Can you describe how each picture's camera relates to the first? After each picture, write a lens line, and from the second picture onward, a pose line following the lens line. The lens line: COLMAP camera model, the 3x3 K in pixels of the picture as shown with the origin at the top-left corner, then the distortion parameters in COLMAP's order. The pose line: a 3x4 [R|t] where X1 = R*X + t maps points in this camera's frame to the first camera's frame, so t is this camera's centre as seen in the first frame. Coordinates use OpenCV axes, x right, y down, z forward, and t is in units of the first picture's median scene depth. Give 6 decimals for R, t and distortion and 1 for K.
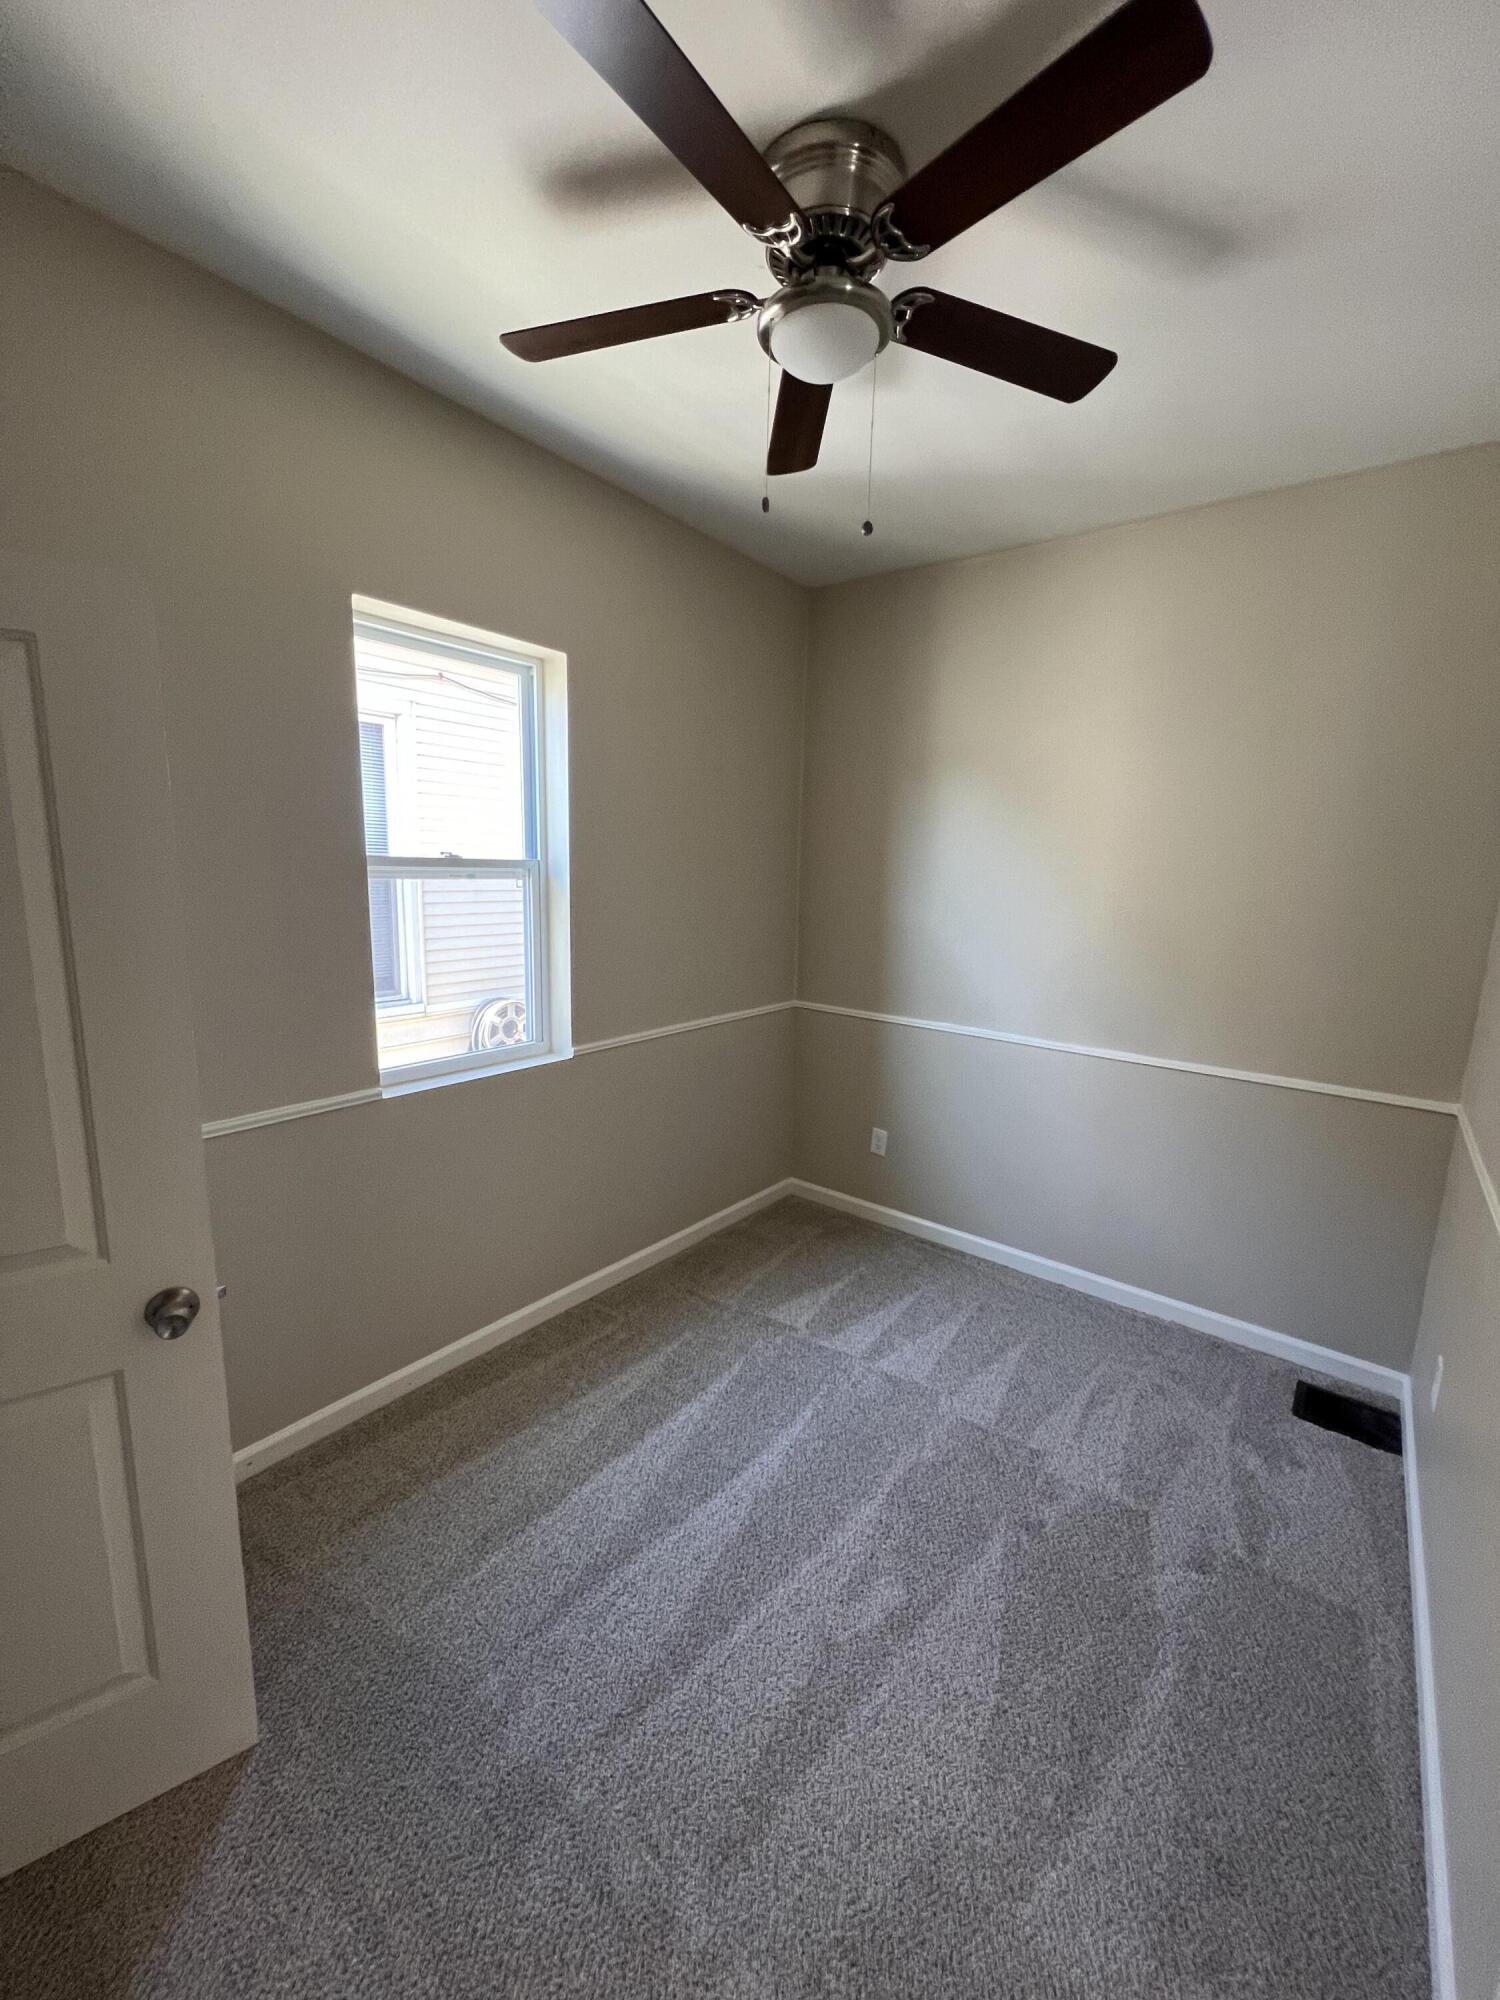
lens RADIAL K [[798.3, 0, 748.0], [0, 798.3, 988.3], [0, 0, 1]] dist [0.001495, 0.000090]
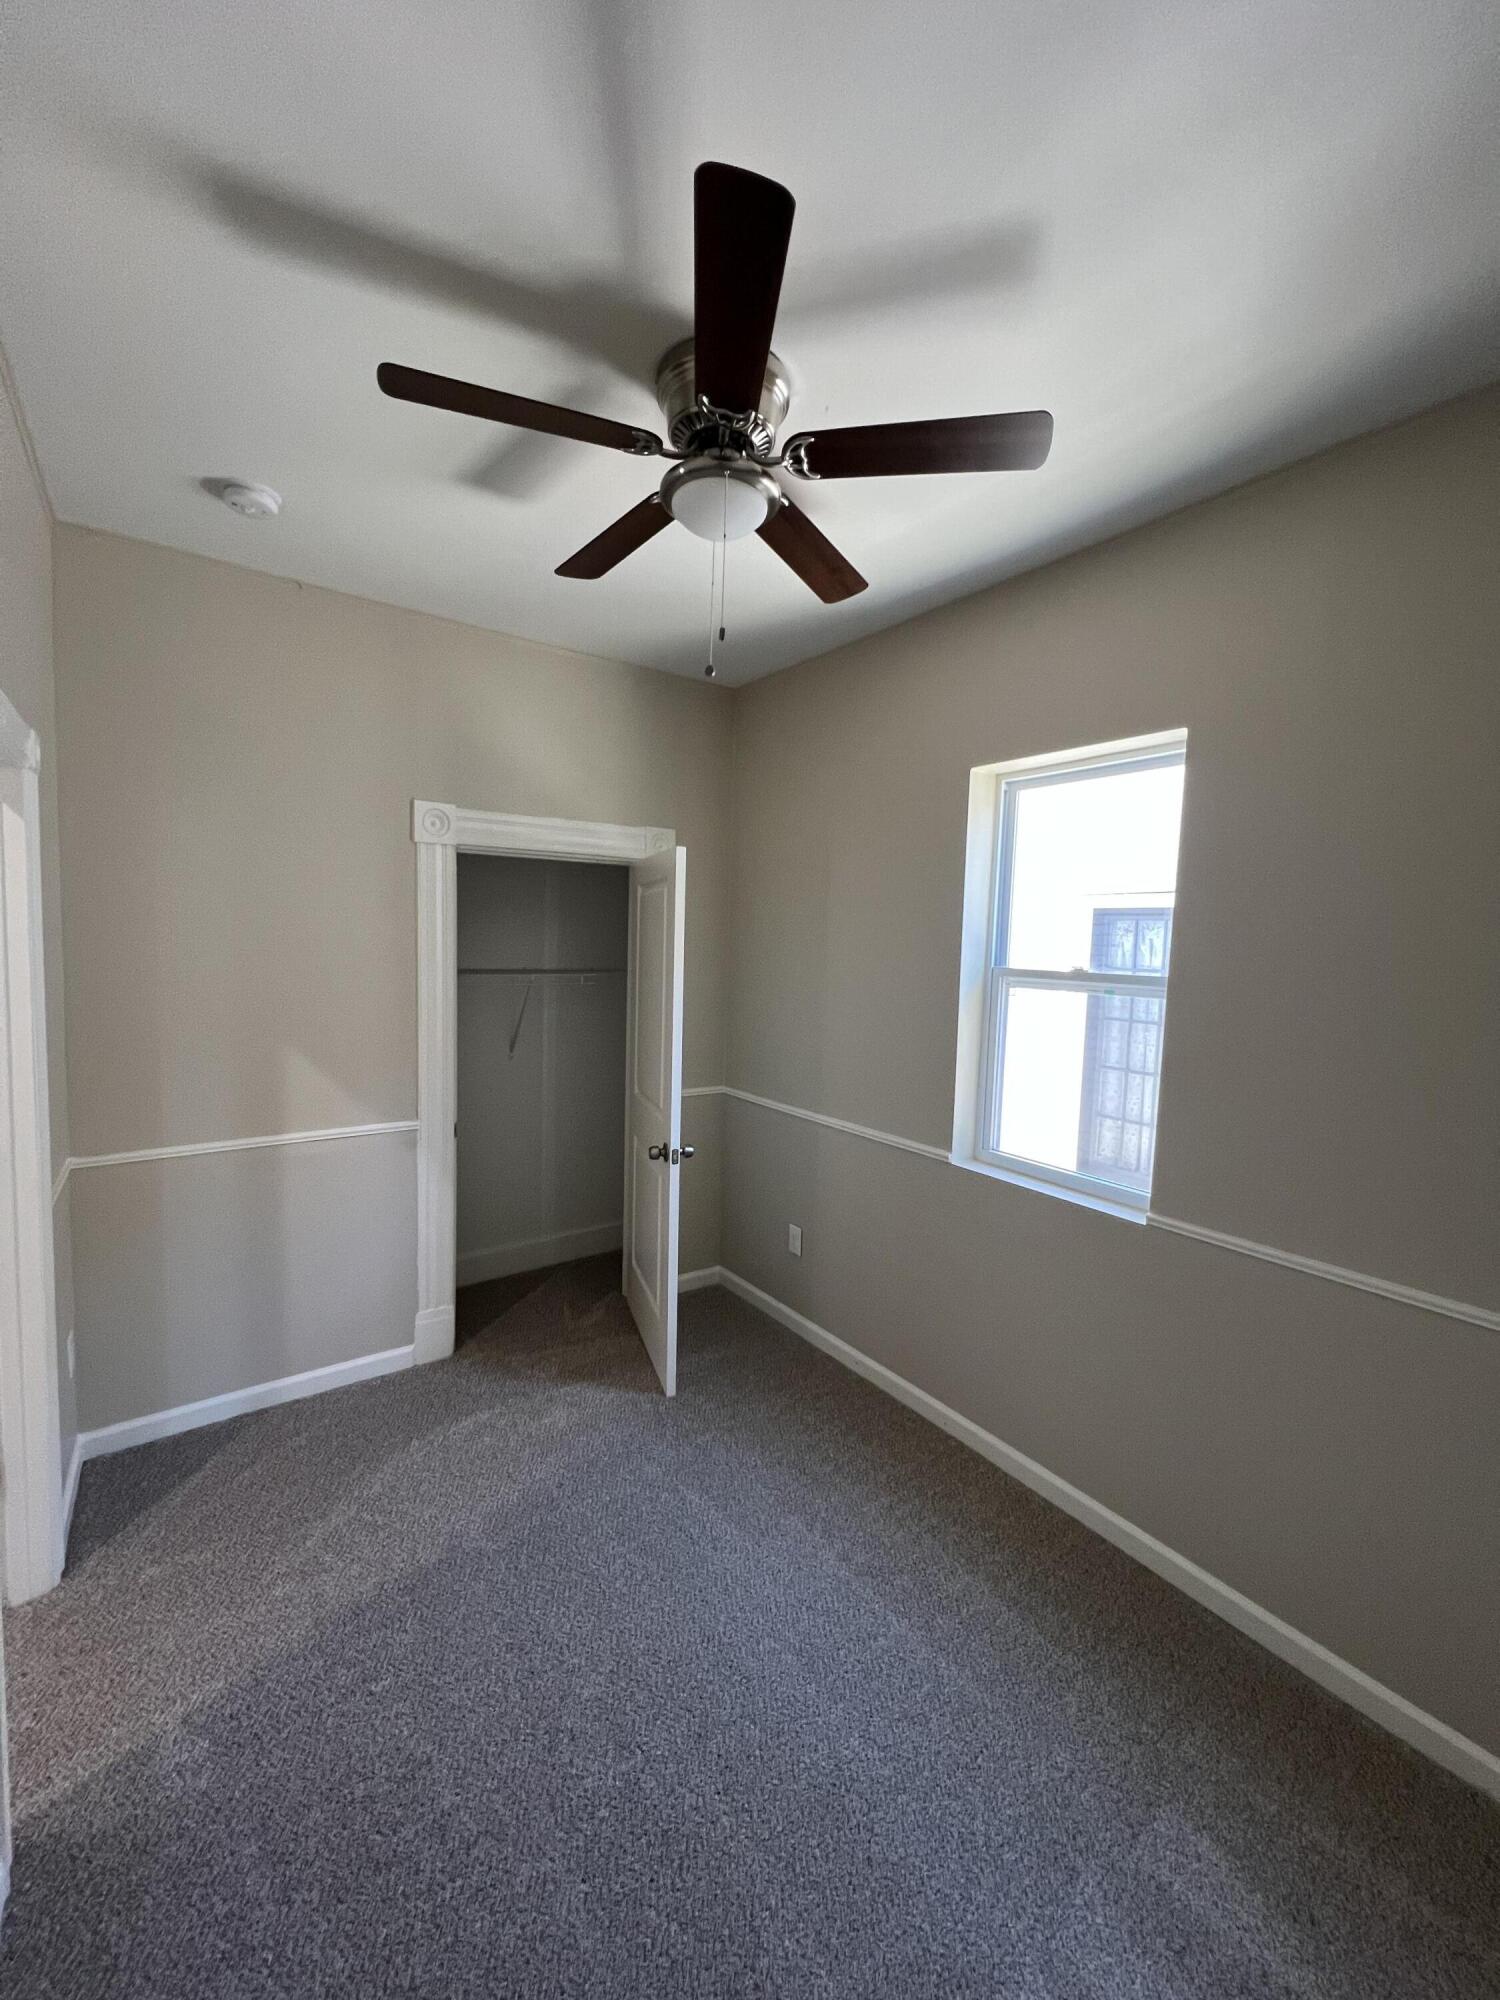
lens RADIAL K [[798.3, 0, 745.3], [0, 798.3, 1009.9], [0, 0, 1]] dist [0.001495, 0.000090]
pose [[-0.295017, 0.034054, -0.954885, 0.663212], [-0.201965, 0.974562, 0.097153, -0.120765], [0.933903, 0.221515, -0.280635, 0.835432]]
